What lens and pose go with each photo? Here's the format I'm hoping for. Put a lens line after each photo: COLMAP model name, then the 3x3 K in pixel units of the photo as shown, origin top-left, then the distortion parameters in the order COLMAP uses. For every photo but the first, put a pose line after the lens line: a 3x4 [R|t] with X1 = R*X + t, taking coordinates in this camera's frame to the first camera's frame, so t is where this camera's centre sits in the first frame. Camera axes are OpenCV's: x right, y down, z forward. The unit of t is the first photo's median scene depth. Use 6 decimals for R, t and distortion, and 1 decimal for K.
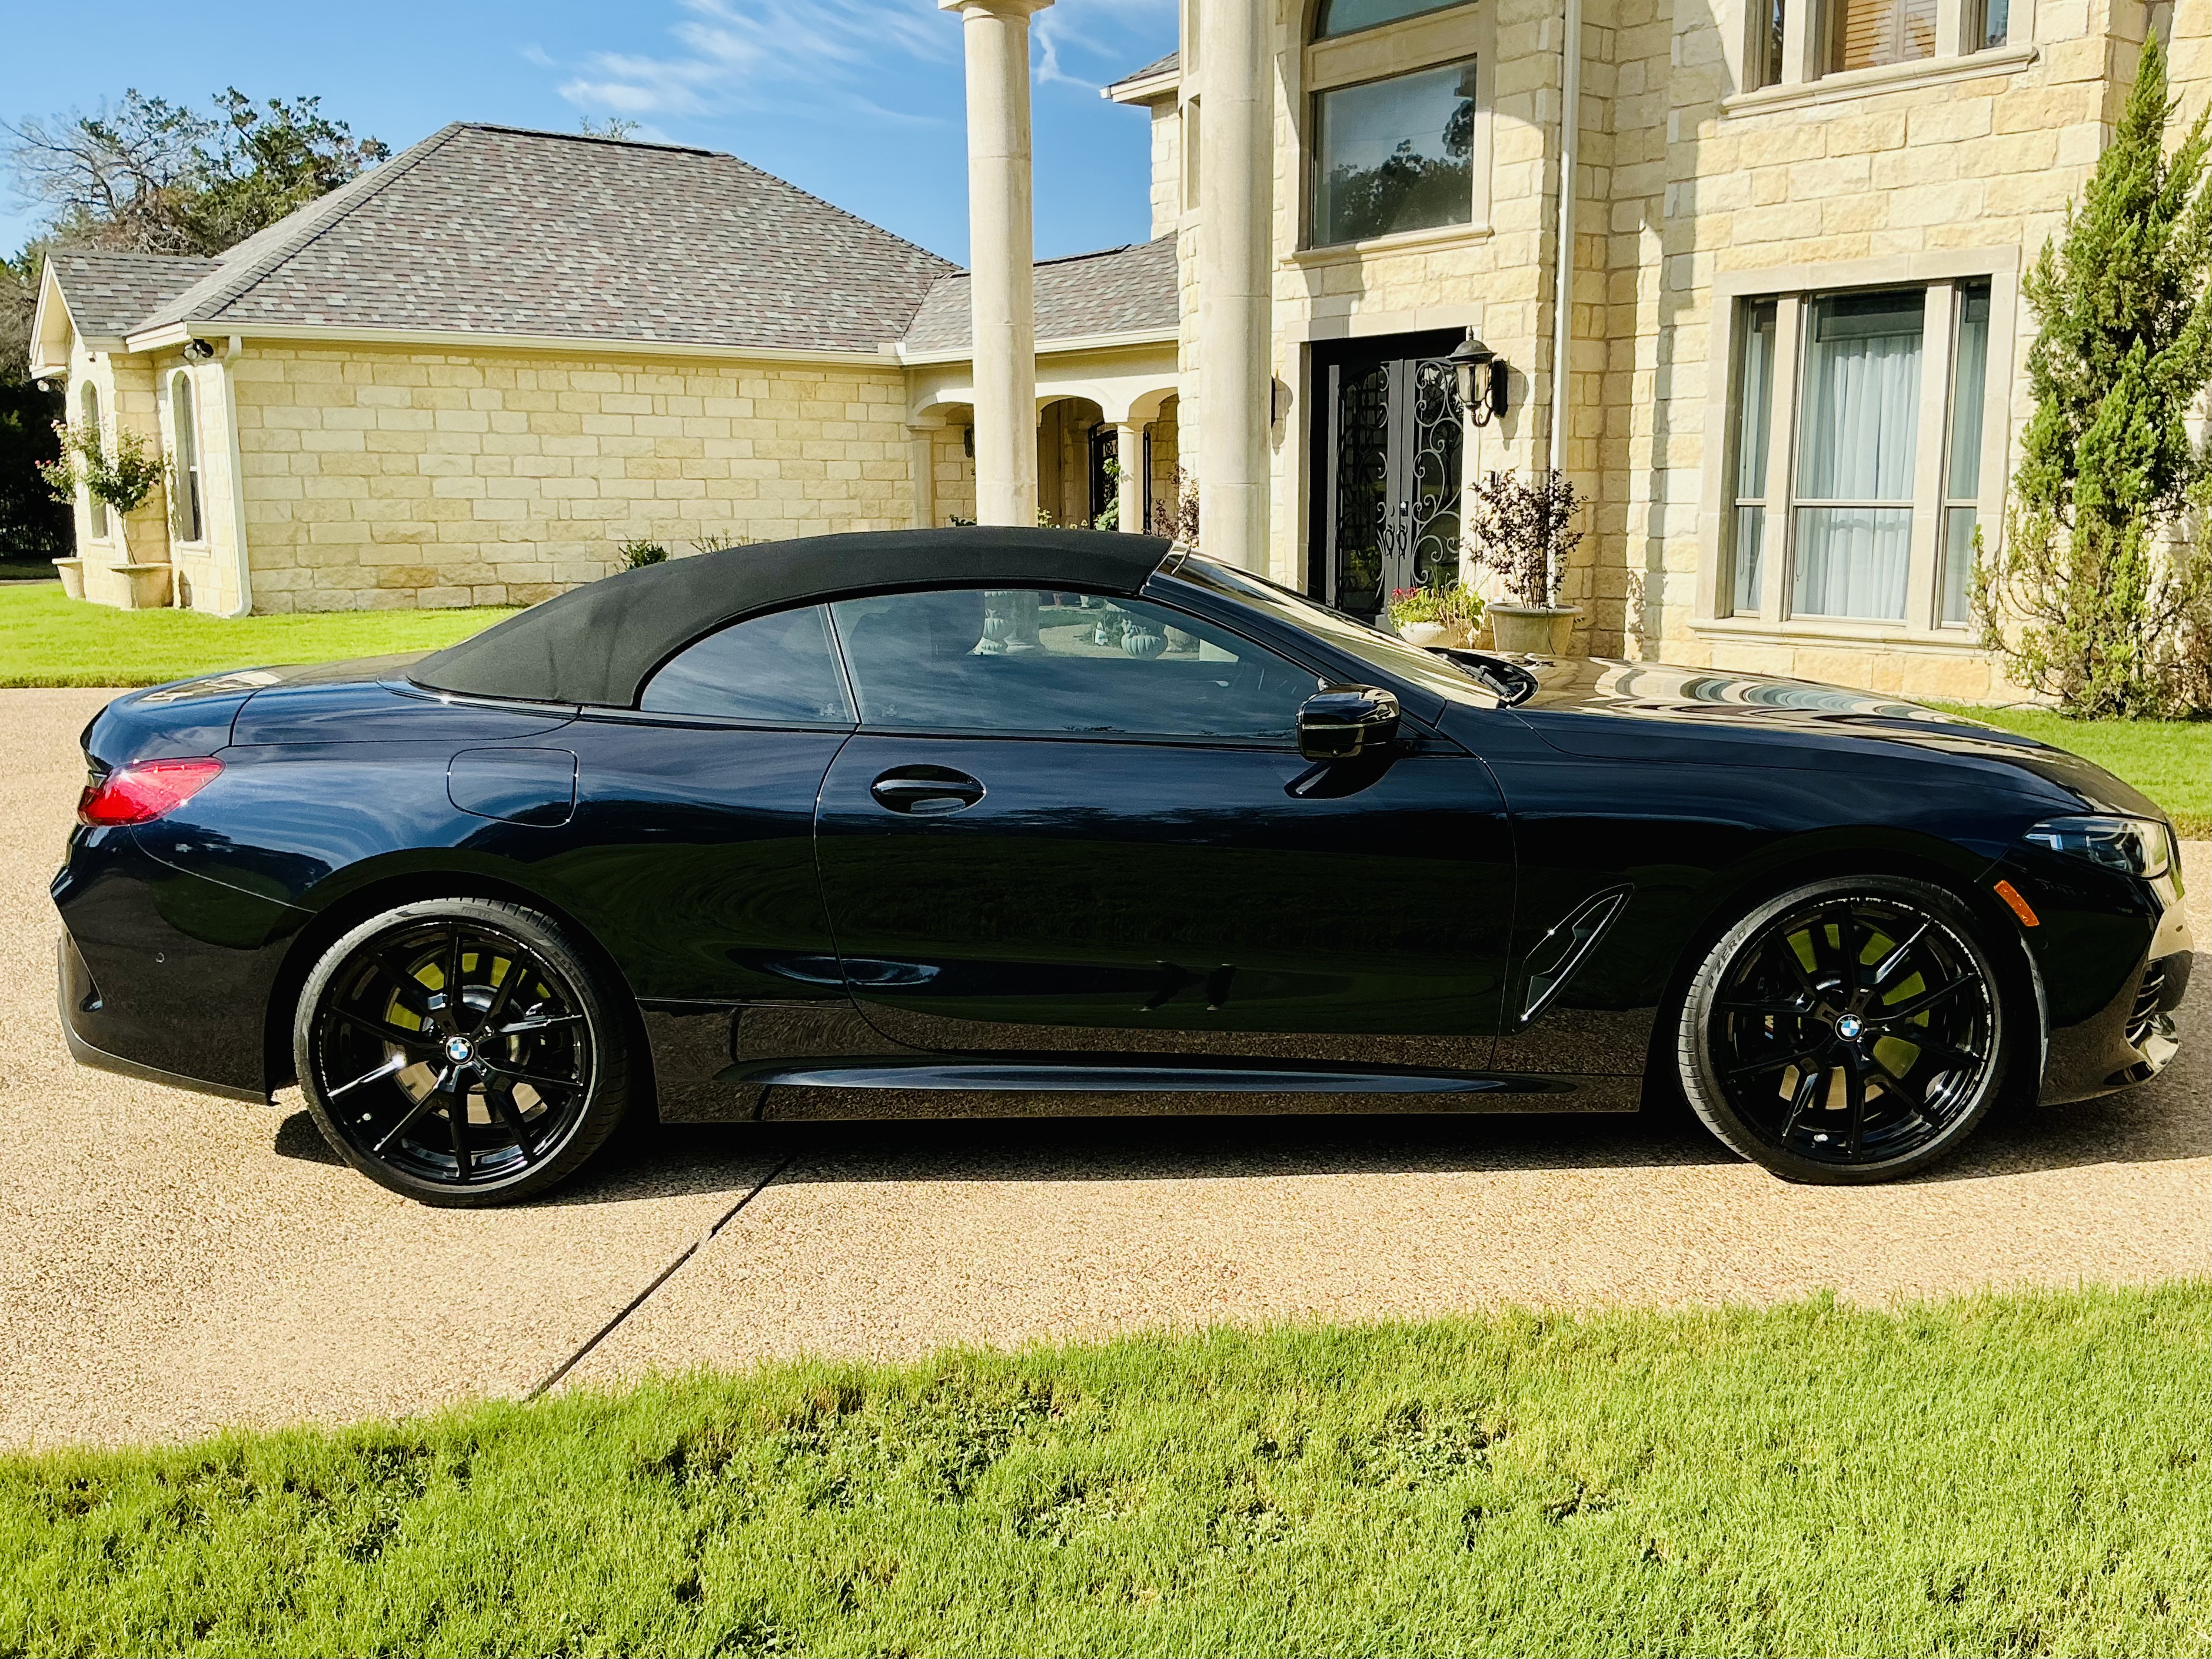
lens RADIAL K [[1973.5, 0, 1160.4], [0, 1973.5, 907.3], [0, 0, 1]] dist [0.121449, -0.206767]
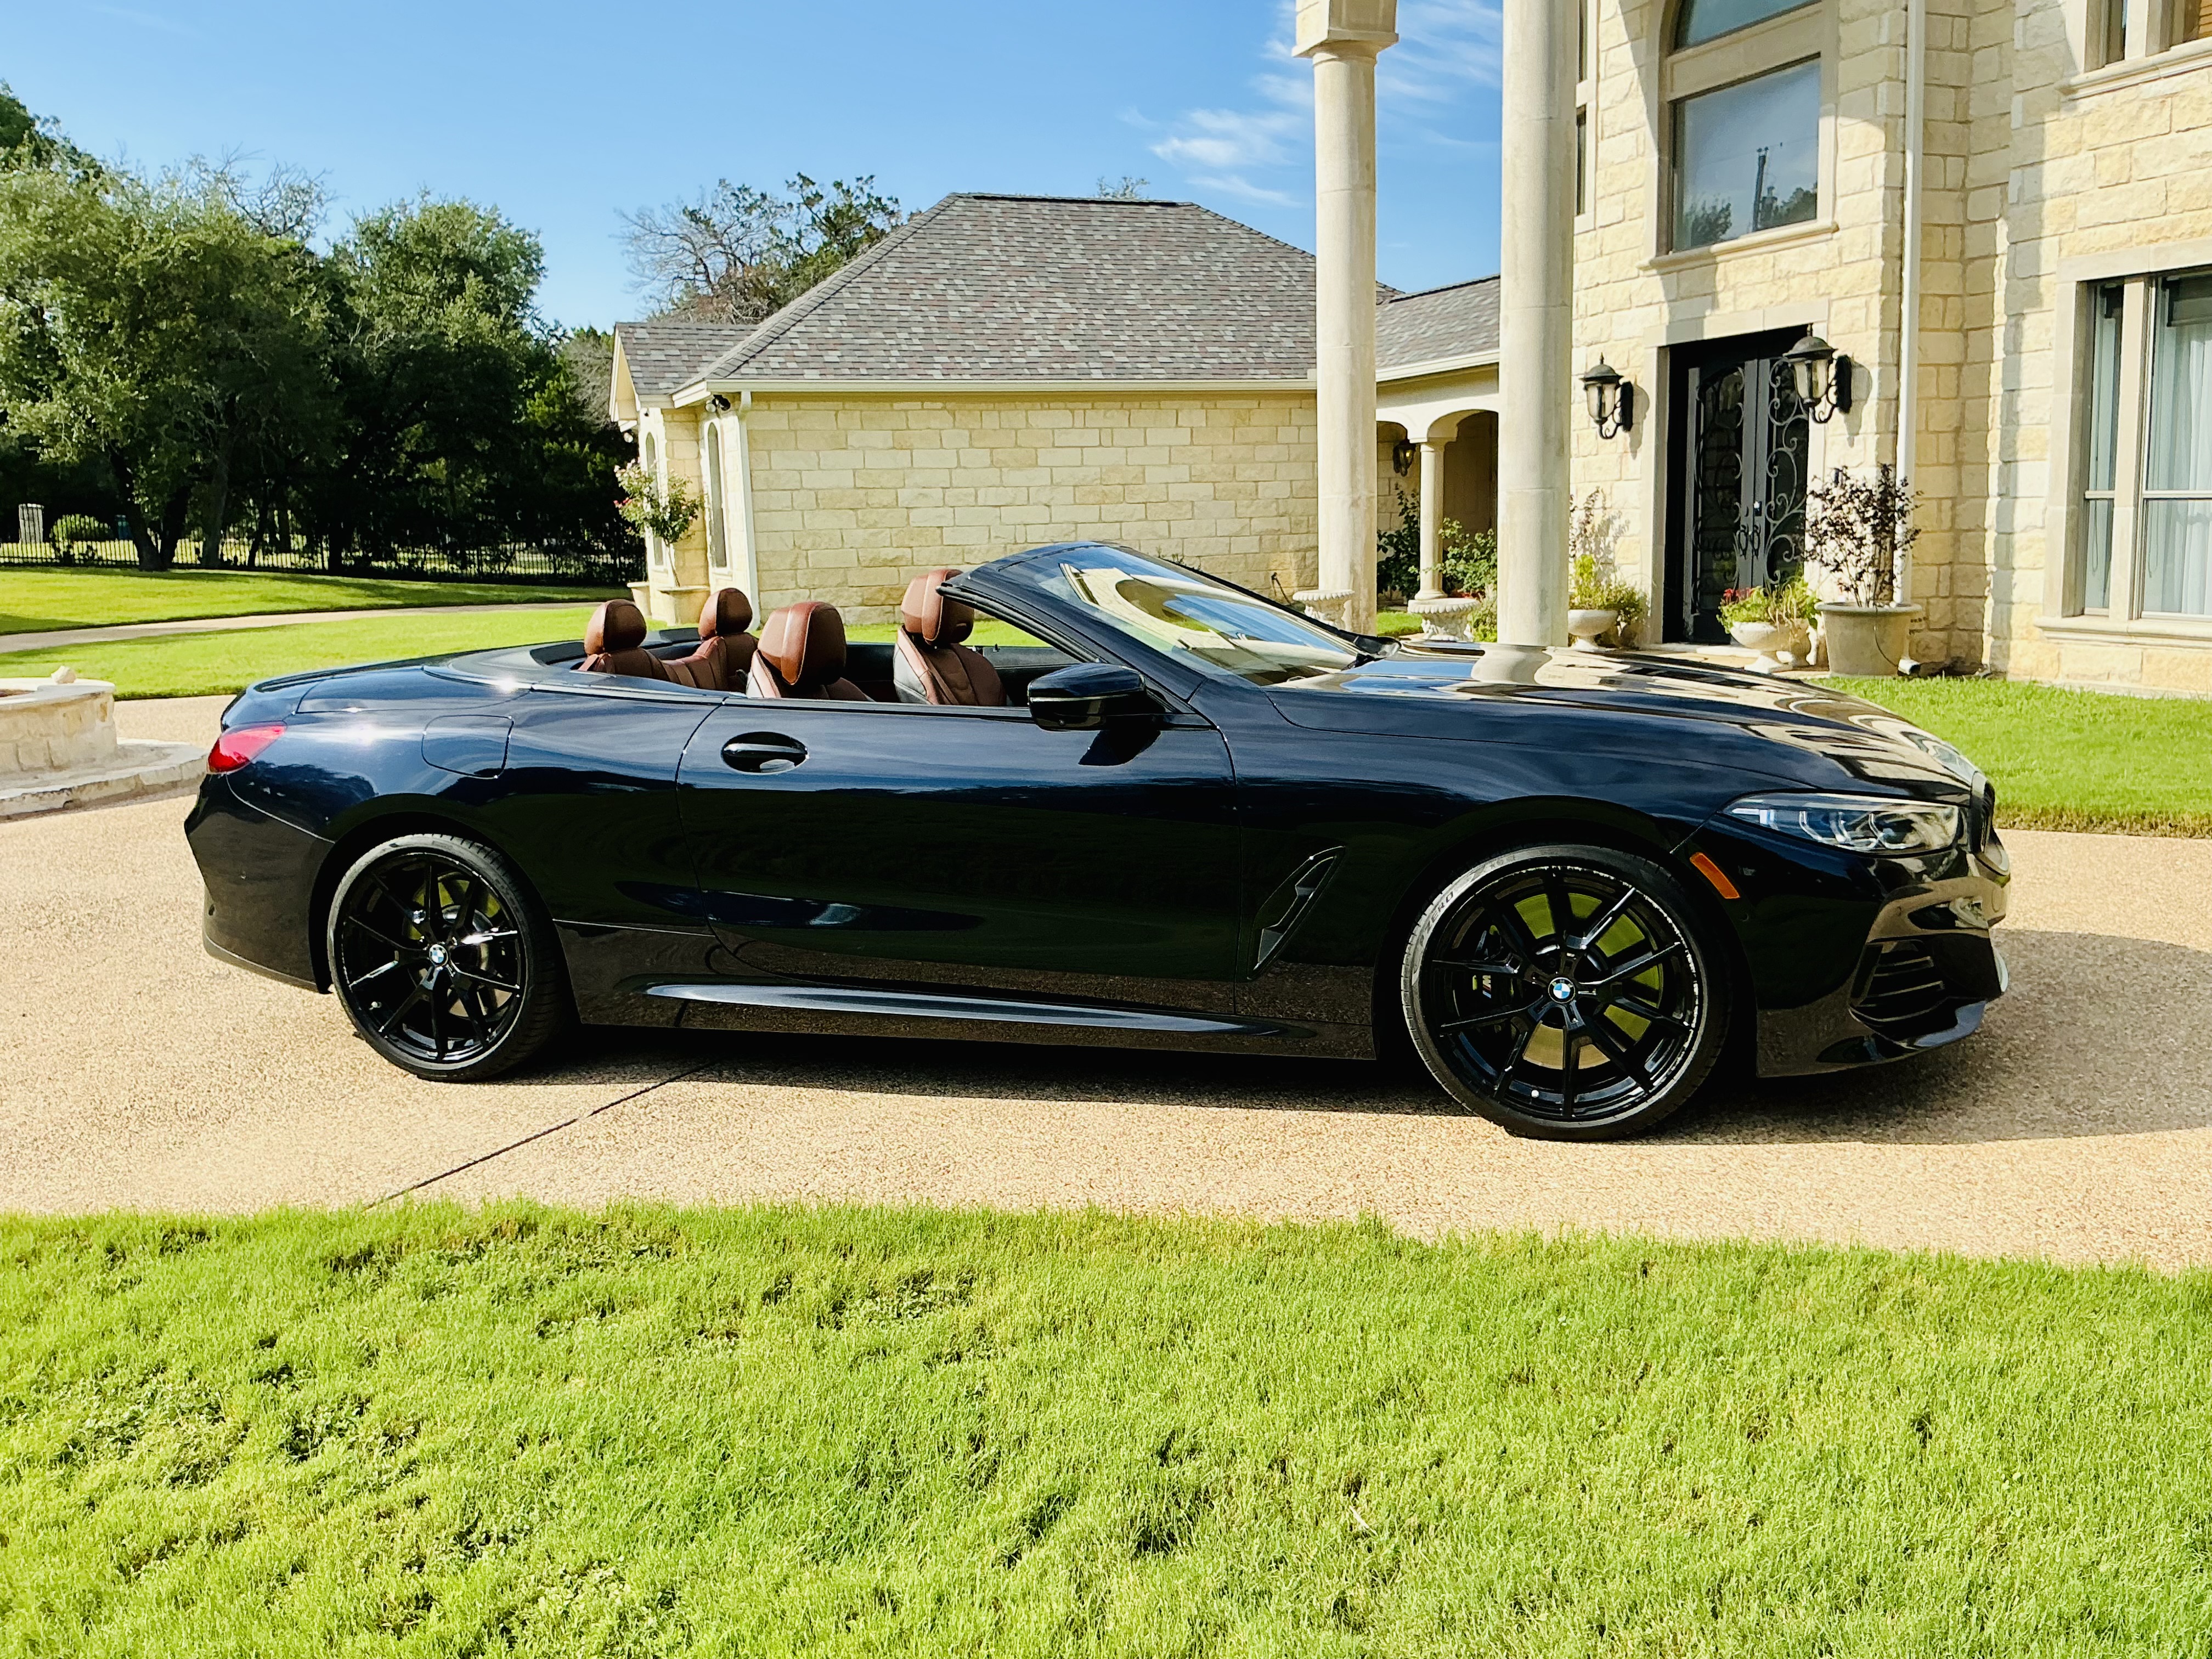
lens RADIAL K [[1901.9, 0, 1124.5], [0, 1901.9, 904.8], [0, 0, 1]] dist [0.100587, -0.177682]
pose [[0.956160, 0.035695, -0.290663, 0.108198], [-0.036554, 0.999329, 0.002473, 0.005538], [0.290556, 0.008260, 0.956822, -0.007774]]
